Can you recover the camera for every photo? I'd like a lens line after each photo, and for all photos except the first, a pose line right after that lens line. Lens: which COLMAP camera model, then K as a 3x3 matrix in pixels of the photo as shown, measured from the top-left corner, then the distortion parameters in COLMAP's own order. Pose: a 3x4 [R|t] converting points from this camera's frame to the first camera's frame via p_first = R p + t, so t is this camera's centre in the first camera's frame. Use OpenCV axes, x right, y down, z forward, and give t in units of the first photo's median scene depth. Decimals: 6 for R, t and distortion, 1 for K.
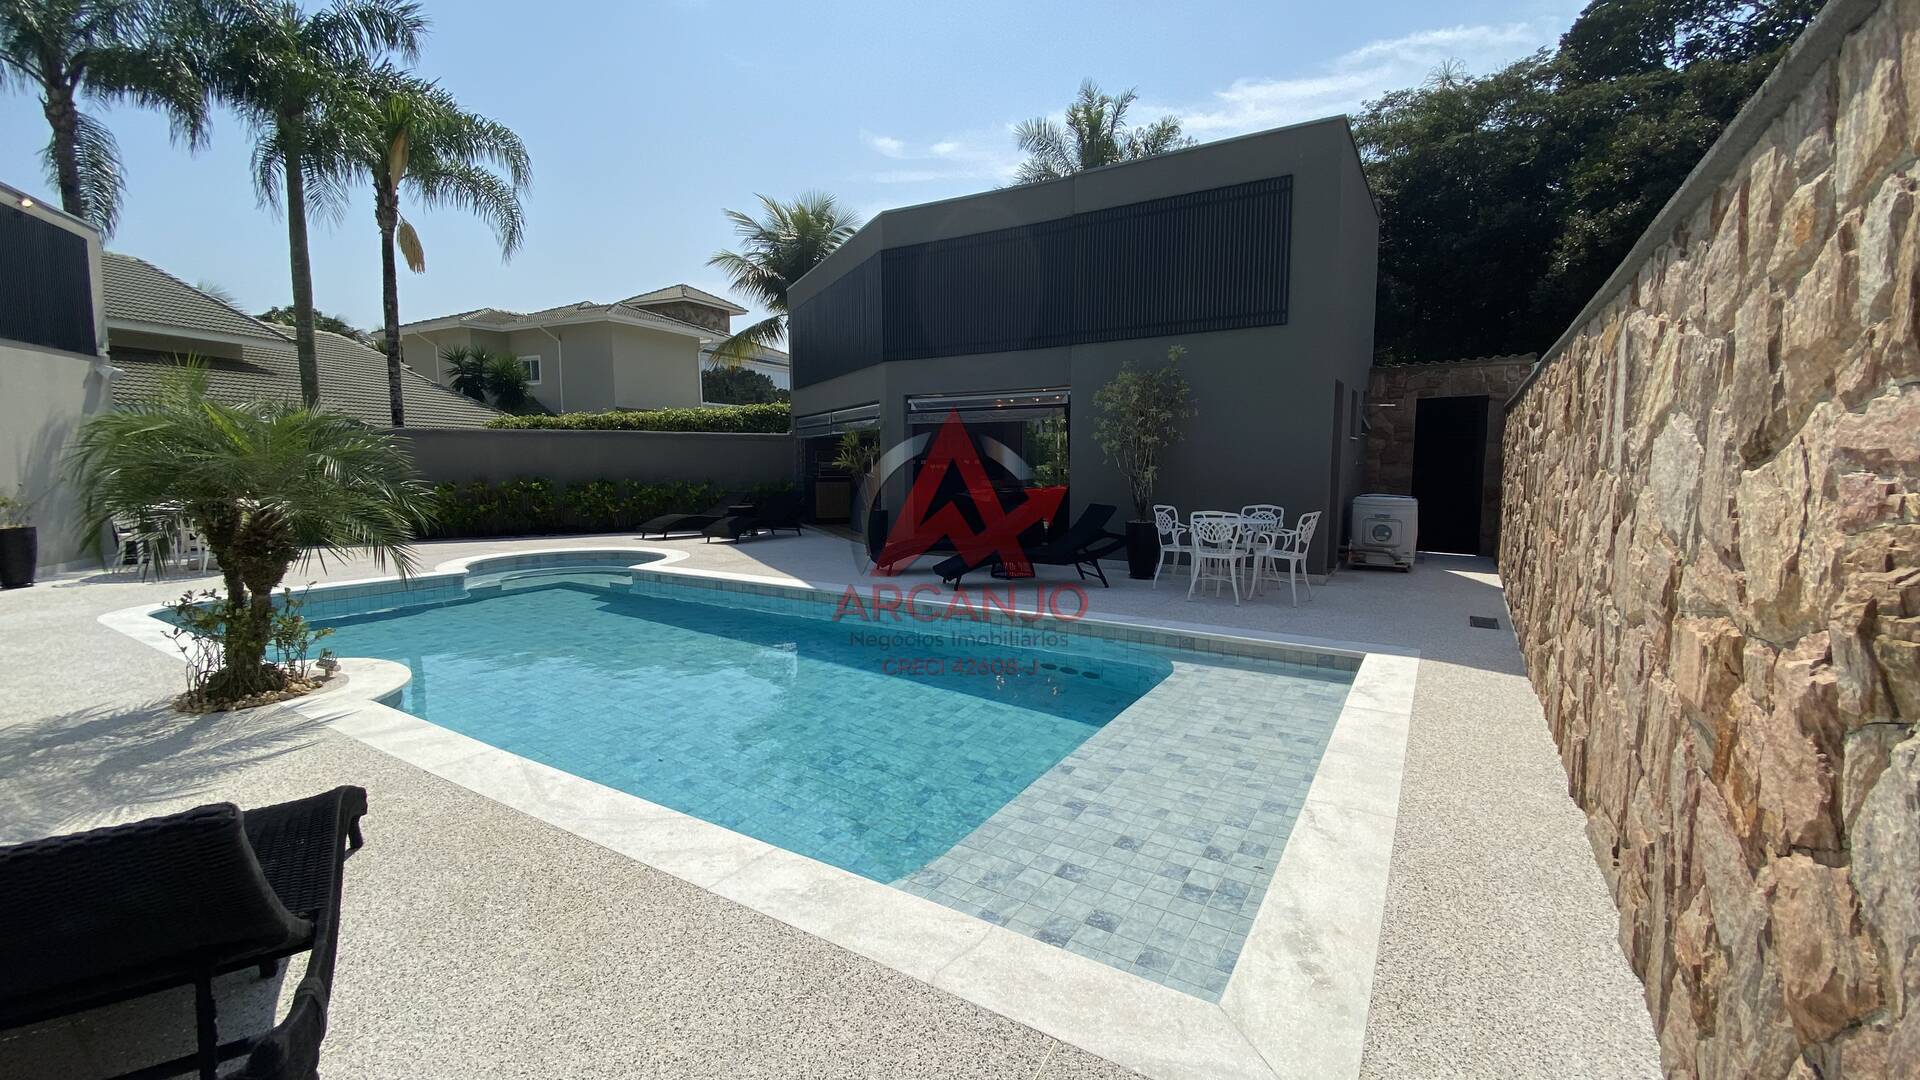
lens RADIAL K [[770.3, 0, 956.7], [0, 770.3, 537.2], [0, 0, 1]] dist [0.009984, -0.000658]
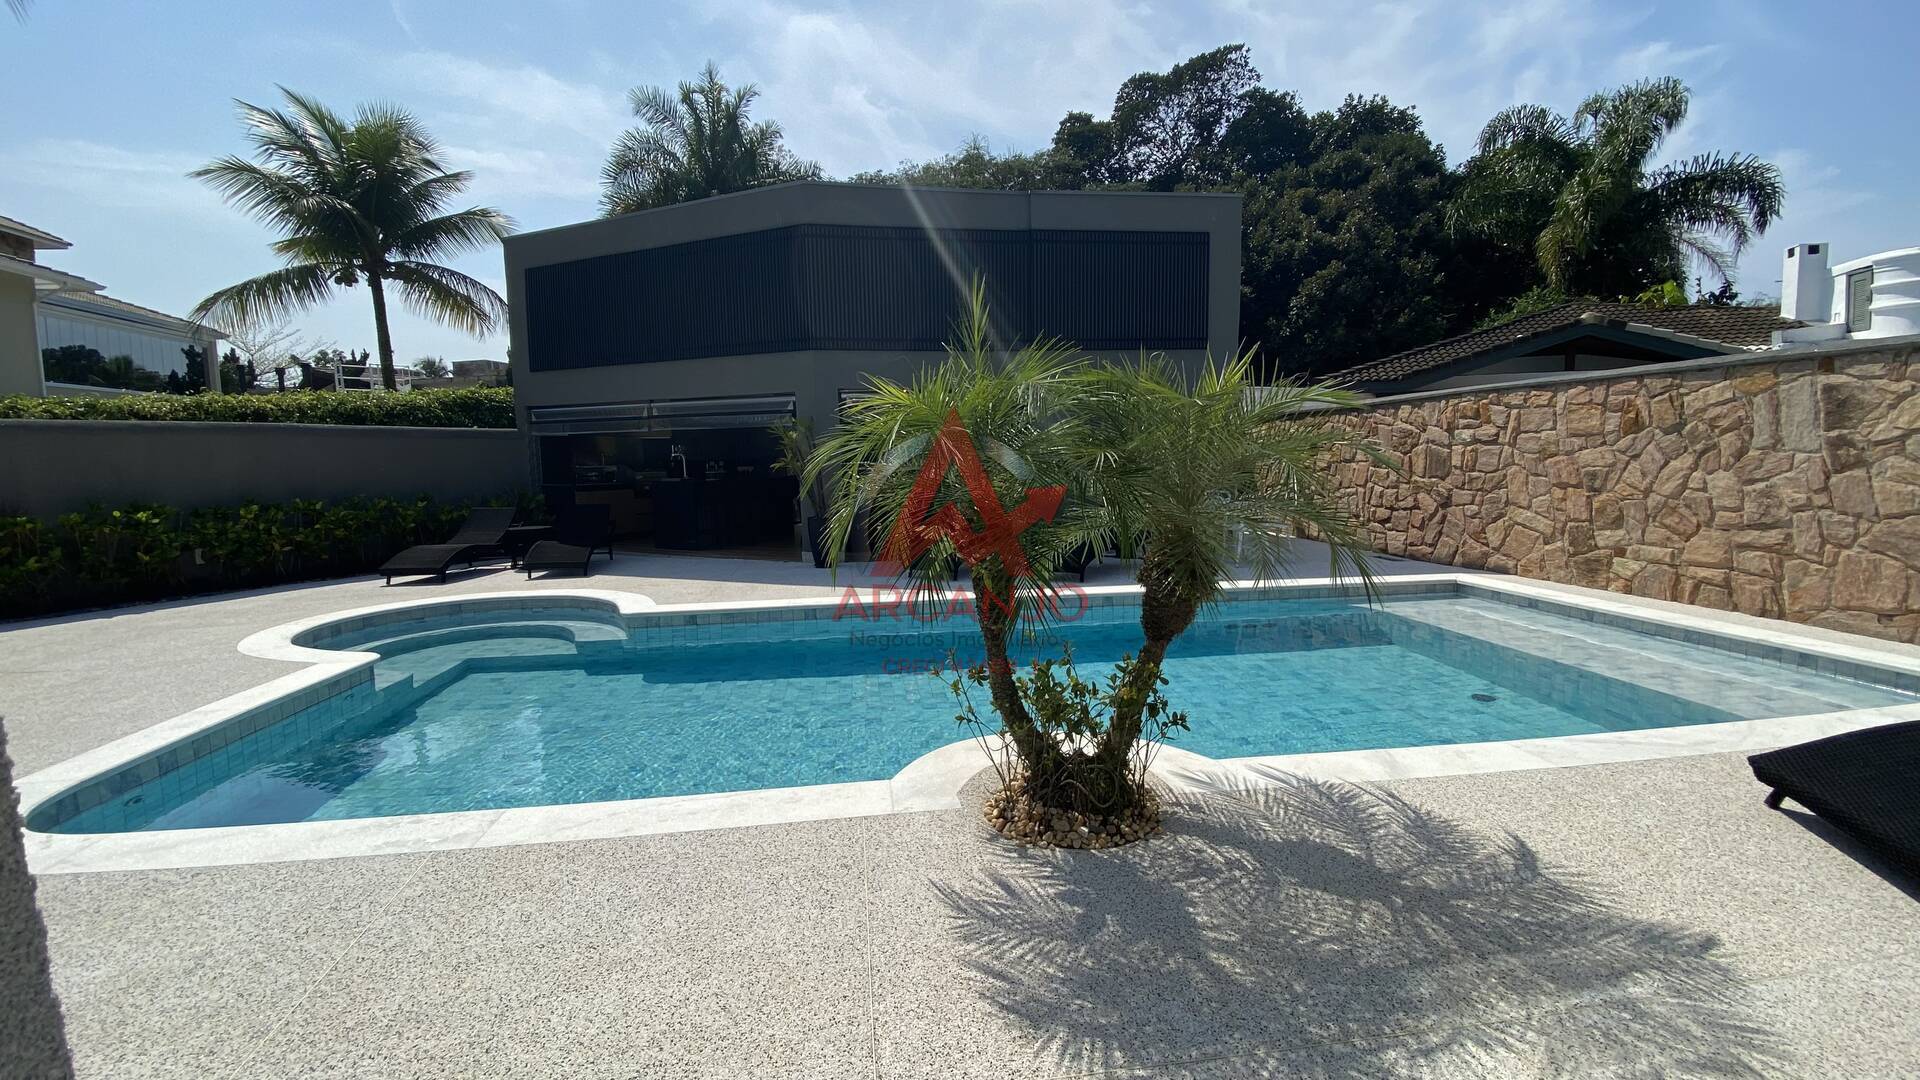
lens RADIAL K [[770.3, 0, 951.2], [0, 770.3, 534.1], [0, 0, 1]] dist [0.009984, -0.000658]
pose [[0.773933, -0.080637, 0.628112, -0.453364], [0.081598, 0.996290, 0.027362, -0.020764], [-0.627988, 0.030076, 0.777642, 0.169144]]
